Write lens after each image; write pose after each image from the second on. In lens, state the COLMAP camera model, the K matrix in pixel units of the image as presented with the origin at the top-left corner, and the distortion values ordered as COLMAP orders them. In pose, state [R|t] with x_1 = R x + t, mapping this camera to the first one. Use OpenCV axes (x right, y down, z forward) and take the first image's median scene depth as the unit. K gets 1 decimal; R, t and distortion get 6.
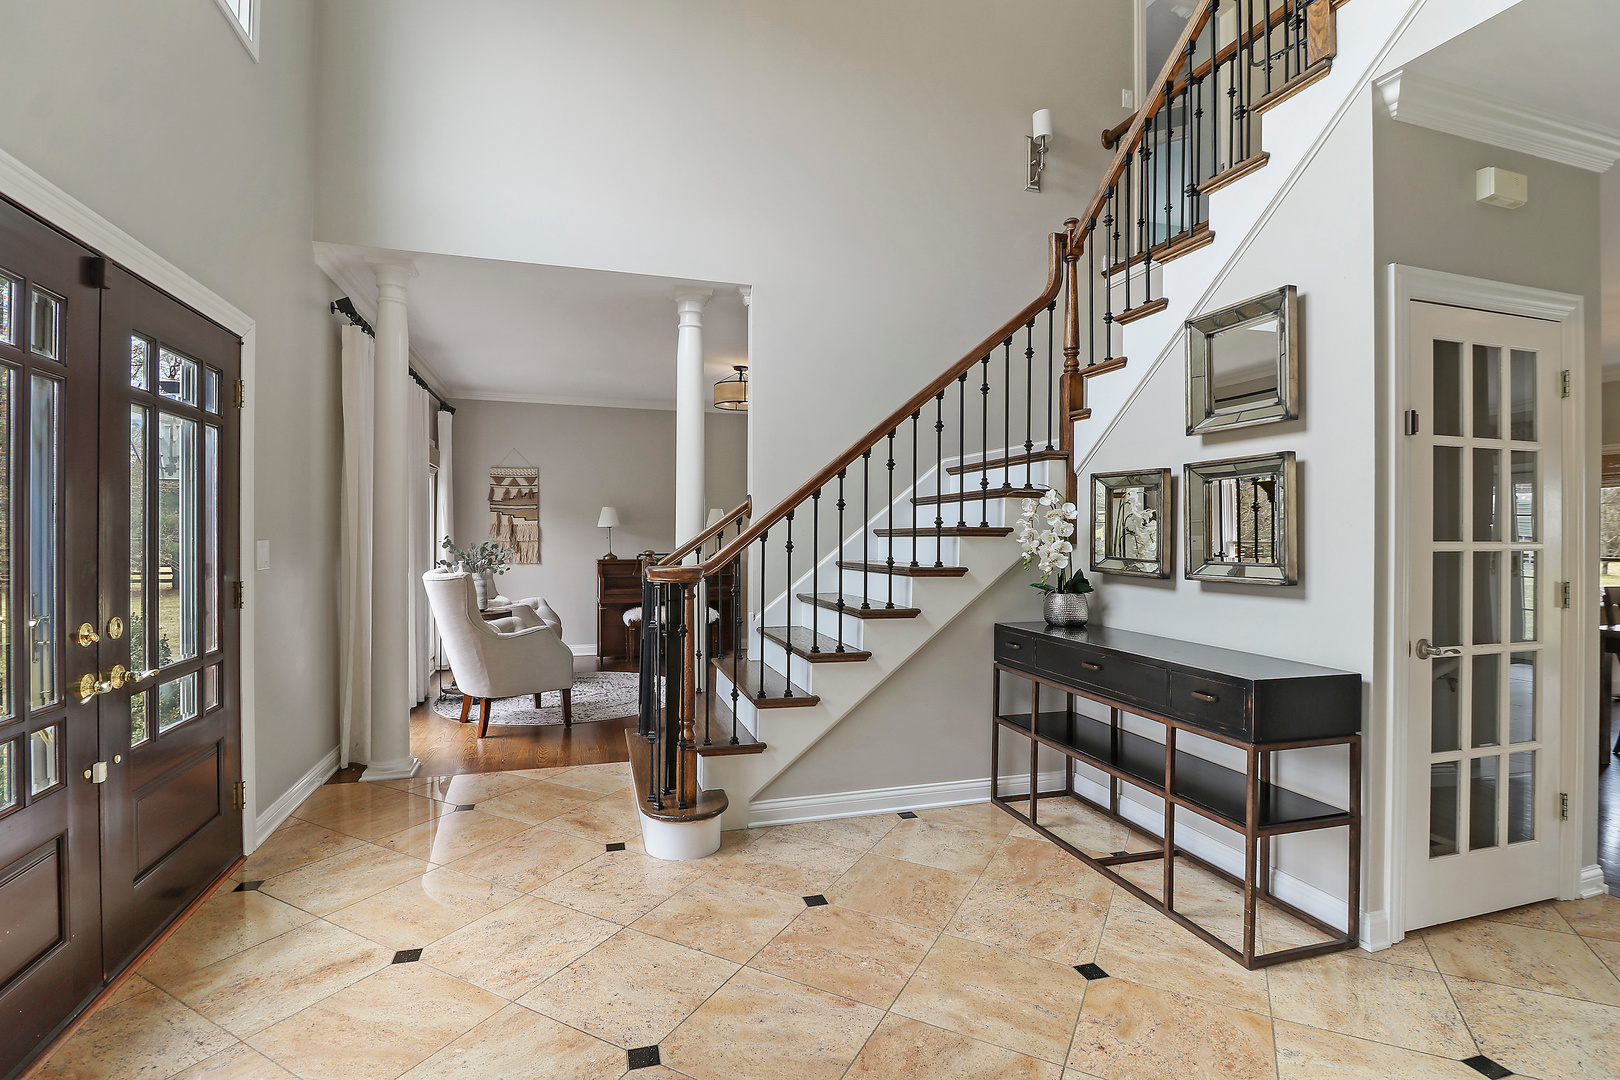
lens RADIAL K [[768.4, 0, 801.9], [0, 768.4, 533.7], [0, 0, 1]] dist [0.018177, -0.020674]
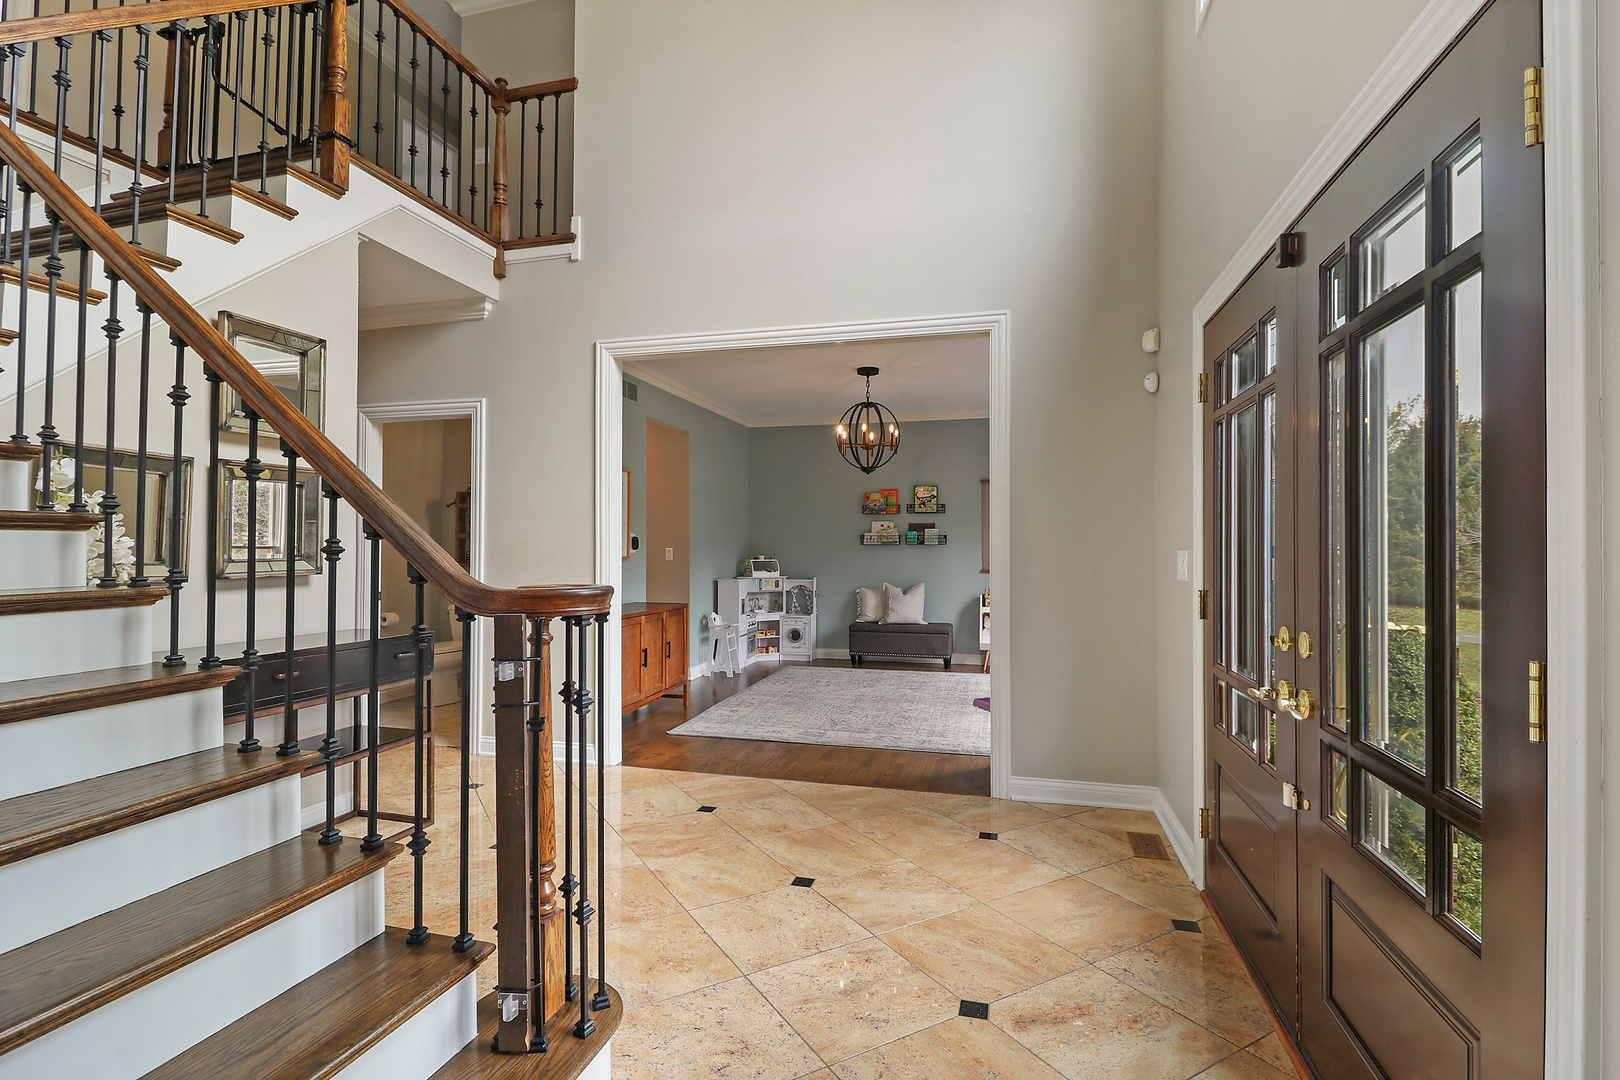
lens RADIAL K [[769.7, 0, 801.9], [0, 769.7, 538.6], [0, 0, 1]] dist [0.021849, 0.000064]
pose [[-0.850254, 0.000934, 0.526372, -0.536794], [-0.006306, 0.999909, -0.011961, 0.013903], [-0.526335, -0.013489, -0.850170, 1.233421]]
